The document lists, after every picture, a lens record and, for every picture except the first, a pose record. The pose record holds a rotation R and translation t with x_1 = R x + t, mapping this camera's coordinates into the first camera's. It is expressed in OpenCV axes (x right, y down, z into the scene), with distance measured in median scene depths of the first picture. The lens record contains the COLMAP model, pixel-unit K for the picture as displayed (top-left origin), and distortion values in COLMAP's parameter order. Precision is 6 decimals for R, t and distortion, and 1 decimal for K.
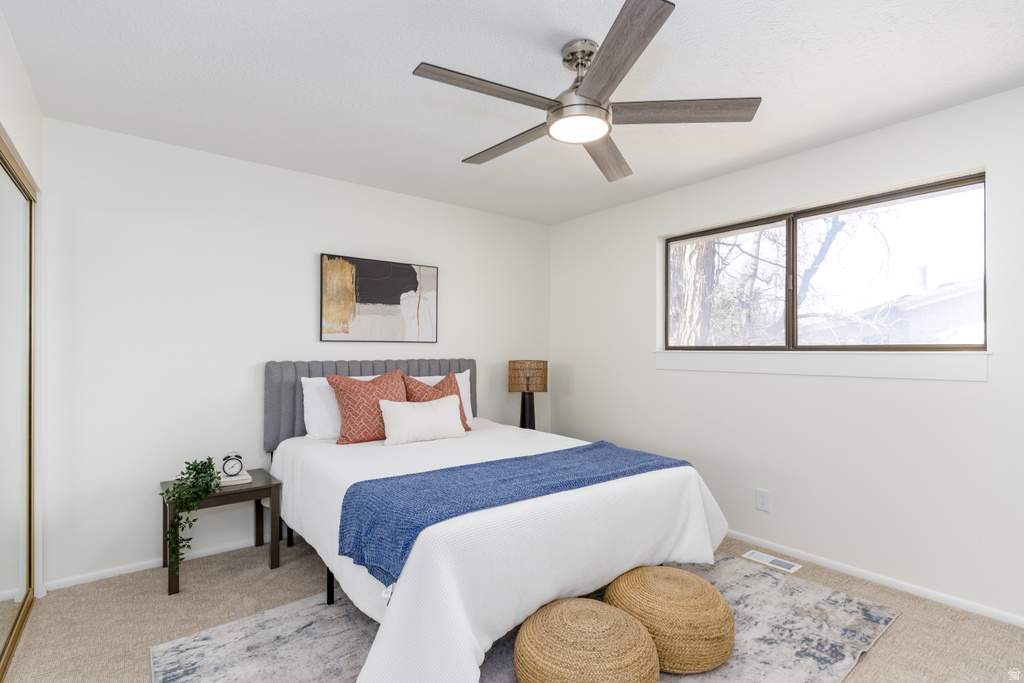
lens RADIAL K [[493.7, 0, 509.4], [0, 493.7, 349.2], [0, 0, 1]] dist [0.007593, 0.000079]
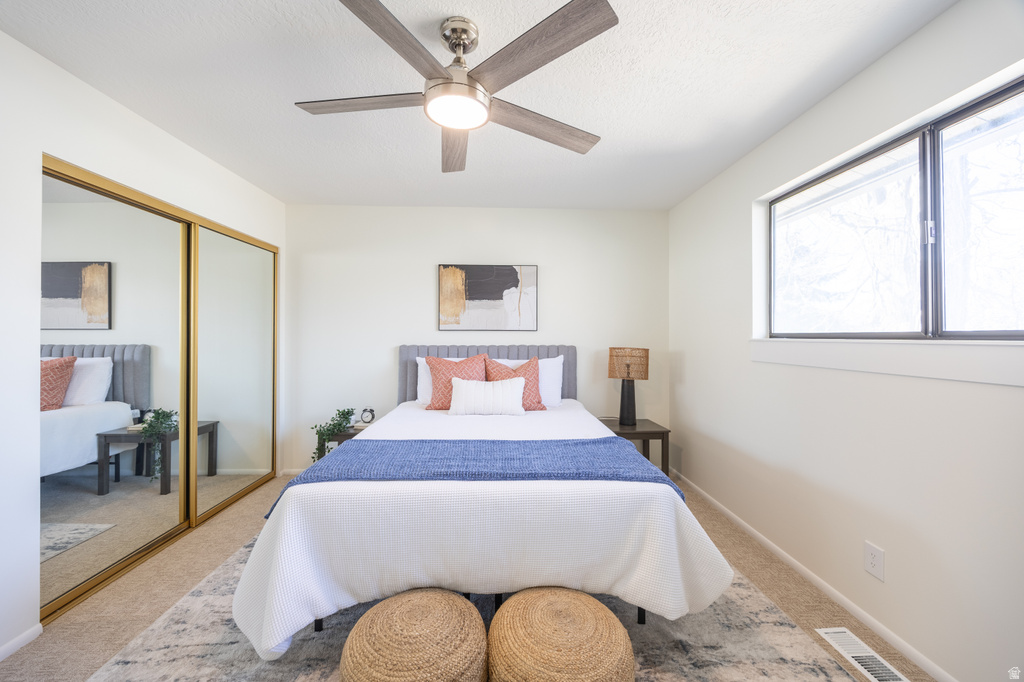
lens RADIAL K [[395.8, 0, 507.3], [0, 395.8, 332.5], [0, 0, 1]] dist [0.000027, 0.000132]
pose [[0.811720, -0.004401, -0.584030, 0.374857], [-0.001191, 0.999957, -0.009191, -0.001080], [0.584046, 0.008156, 0.811680, 0.235719]]
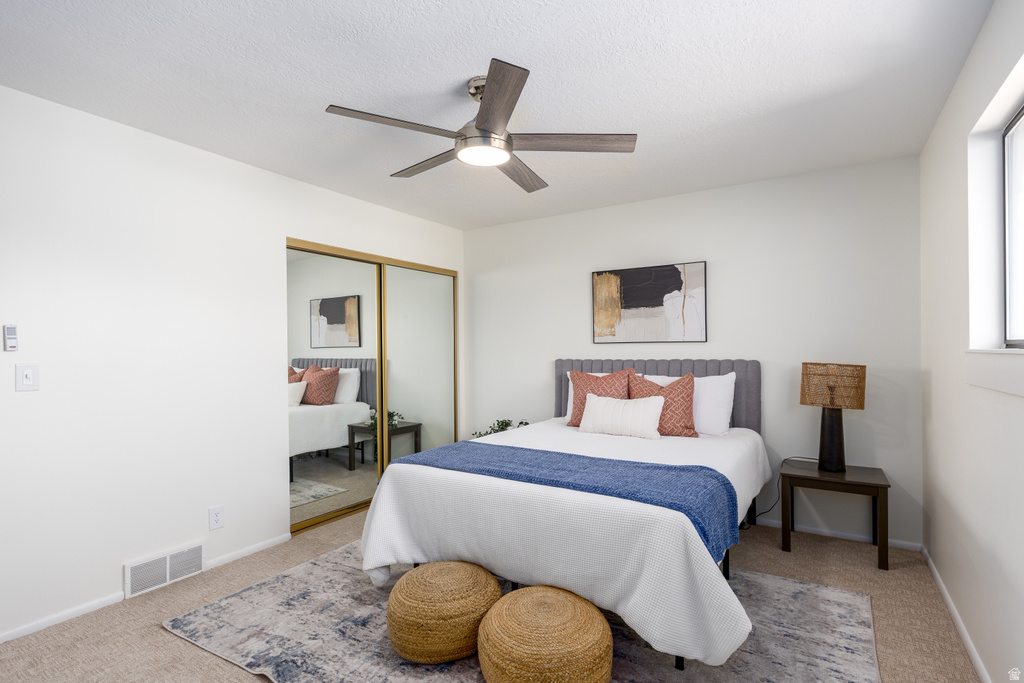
lens RADIAL K [[493.7, 0, 509.4], [0, 493.7, 349.2], [0, 0, 1]] dist [0.007593, 0.000079]
pose [[0.341270, -0.005477, -0.939949, 0.674509], [0.008959, 0.999957, -0.002574, -0.000580], [0.939922, -0.007542, 0.341305, 0.370334]]
